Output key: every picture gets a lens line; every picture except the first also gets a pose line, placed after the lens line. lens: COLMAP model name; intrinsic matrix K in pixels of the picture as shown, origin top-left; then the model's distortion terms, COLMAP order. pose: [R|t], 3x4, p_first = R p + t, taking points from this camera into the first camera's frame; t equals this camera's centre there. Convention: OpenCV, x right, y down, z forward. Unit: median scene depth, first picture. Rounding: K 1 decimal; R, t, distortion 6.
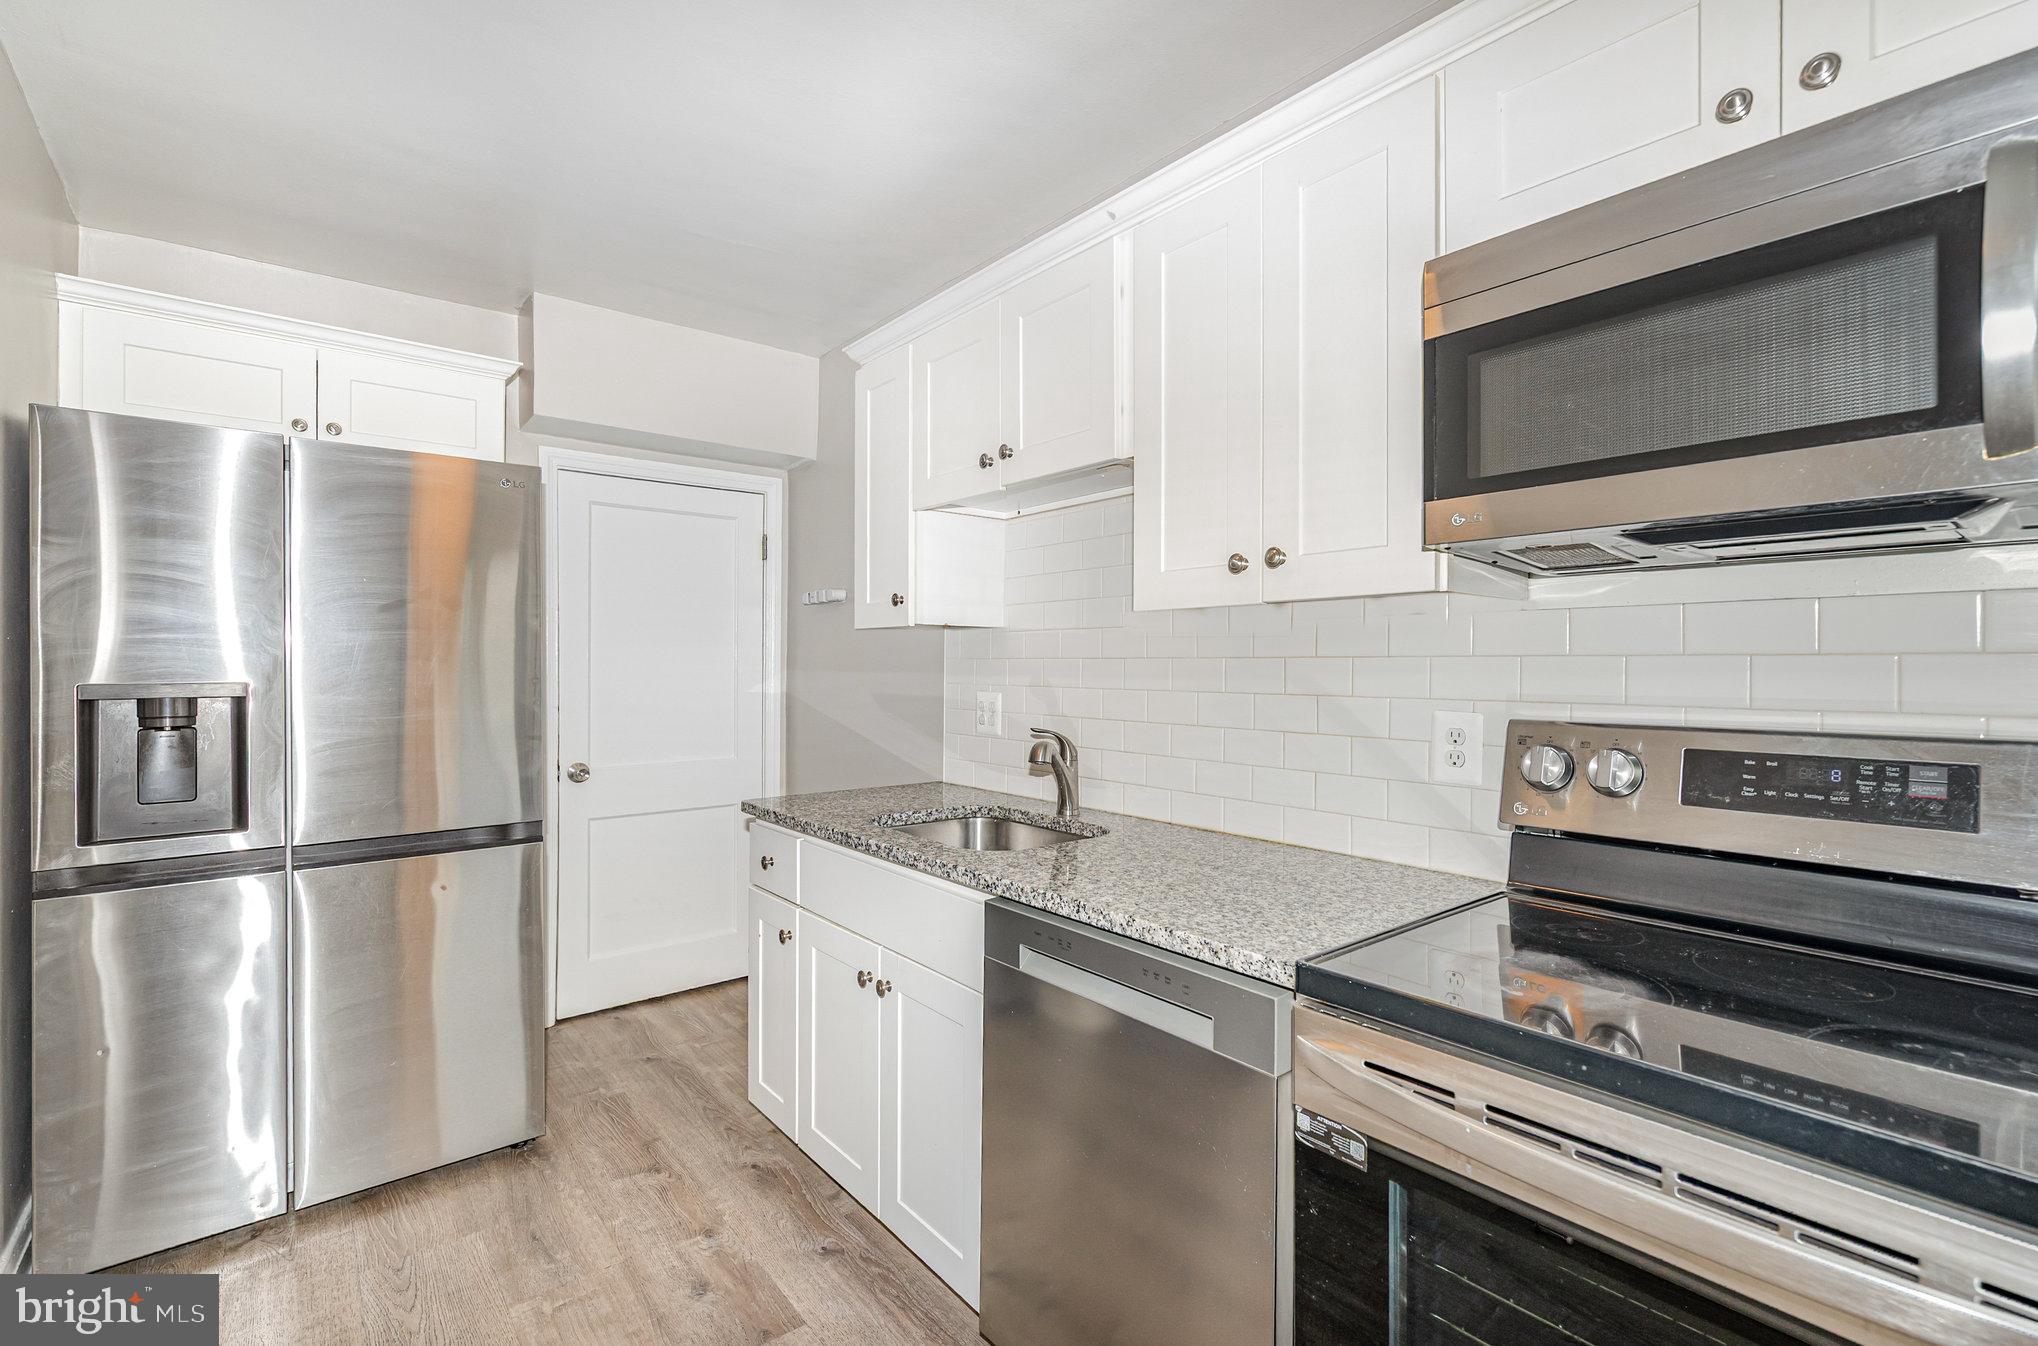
lens RADIAL K [[899.8, 0, 1018.5], [0, 899.8, 671.1], [0, 0, 1]] dist [0.002739, 0.000287]
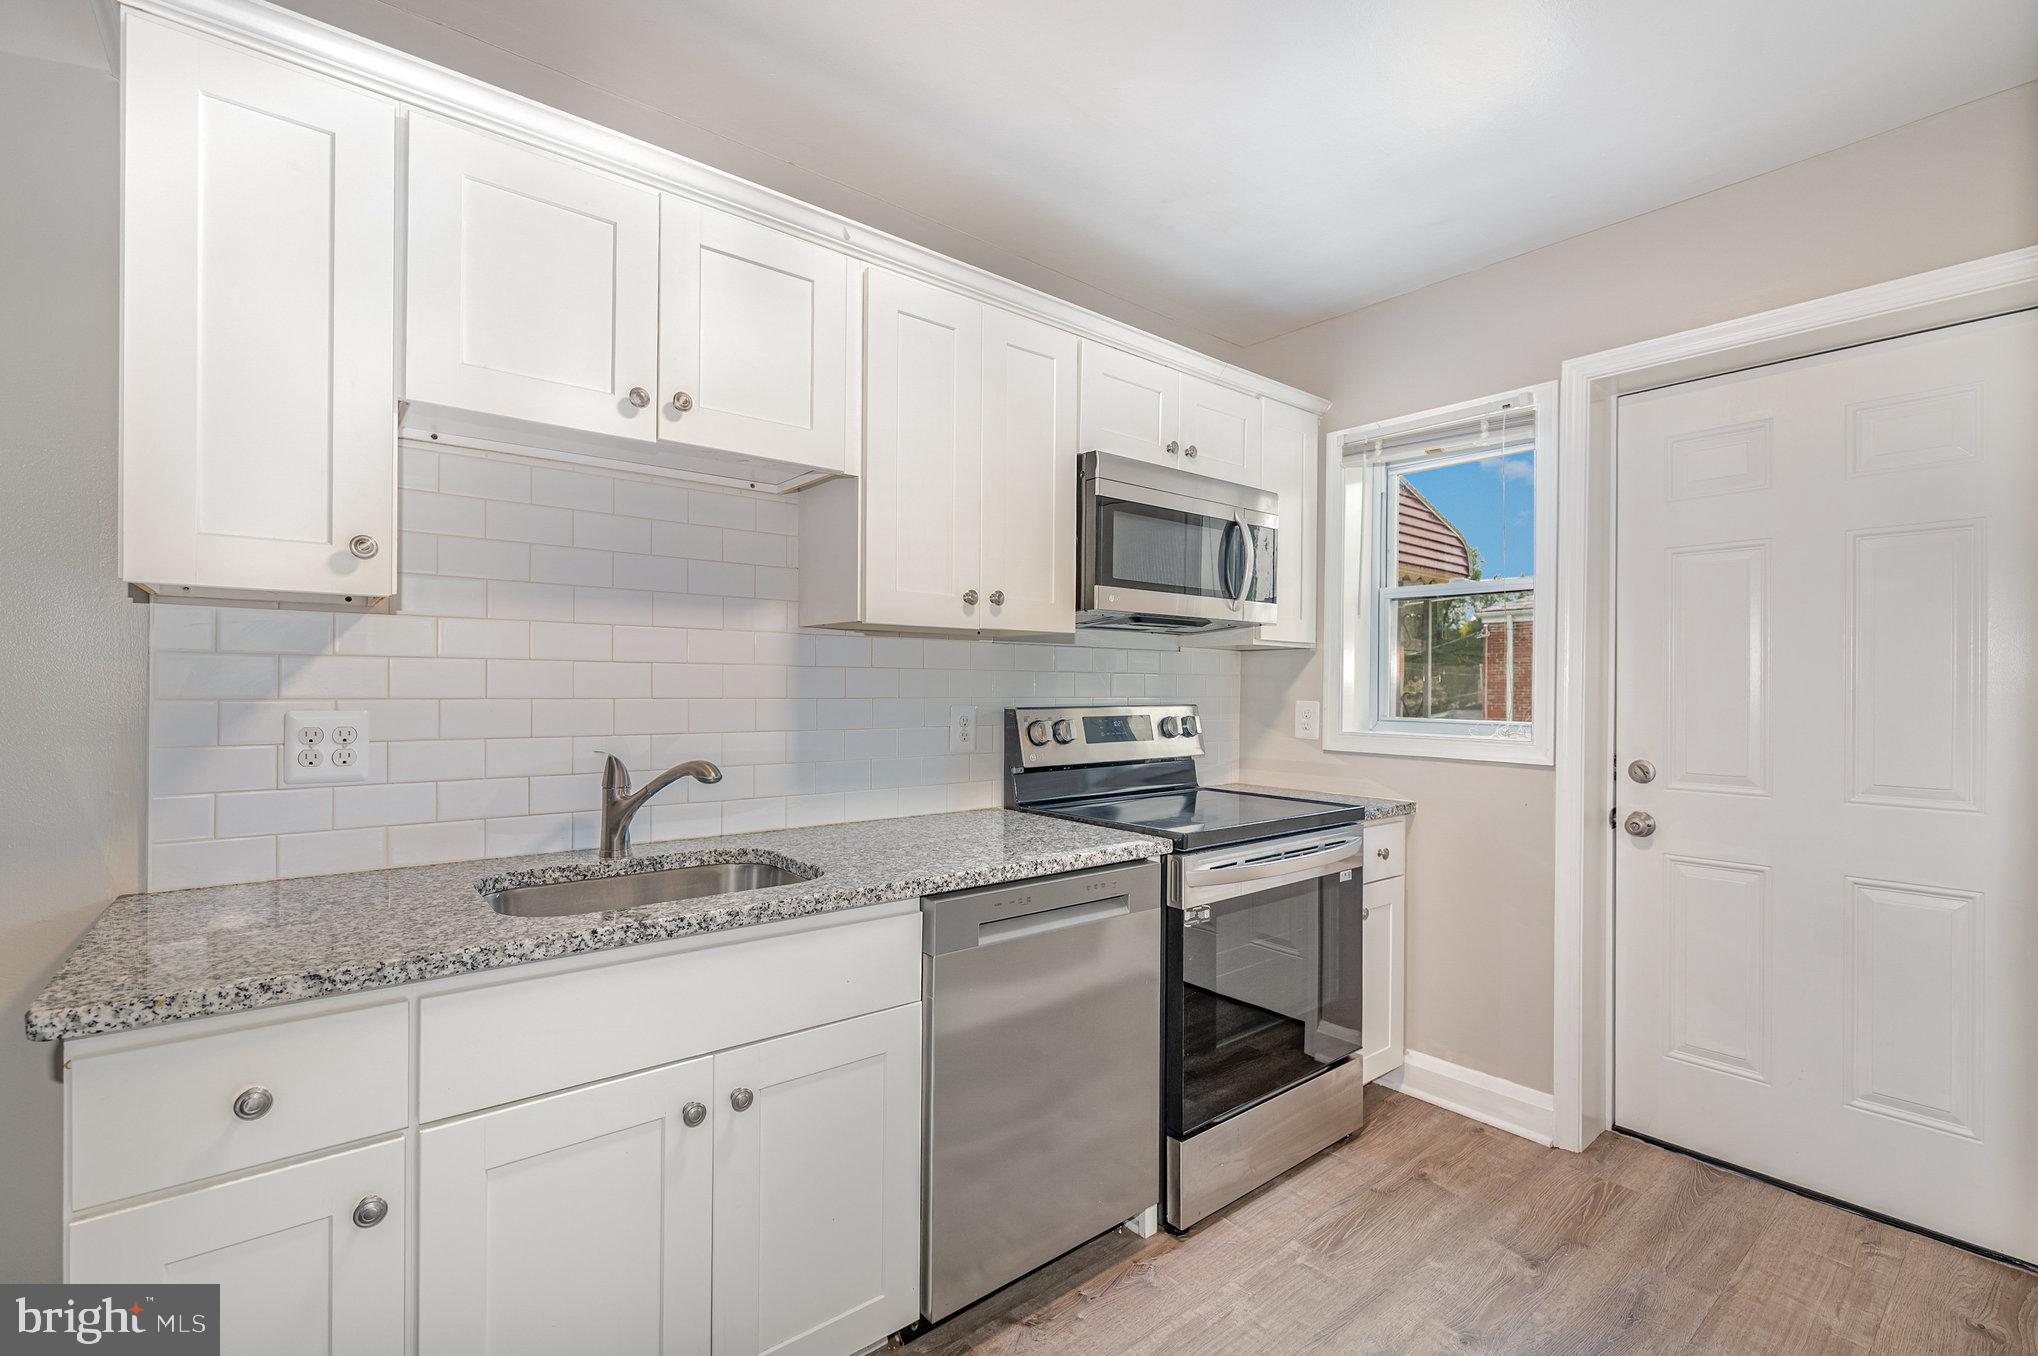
lens RADIAL K [[899.8, 0, 1026.9], [0, 899.8, 680.4], [0, 0, 1]] dist [0.002739, 0.000287]
pose [[-0.016456, 0.006311, 0.999845, -1.084845], [-0.004231, 0.999971, -0.006381, 0.010701], [-0.999856, -0.004336, -0.016429, 0.940559]]
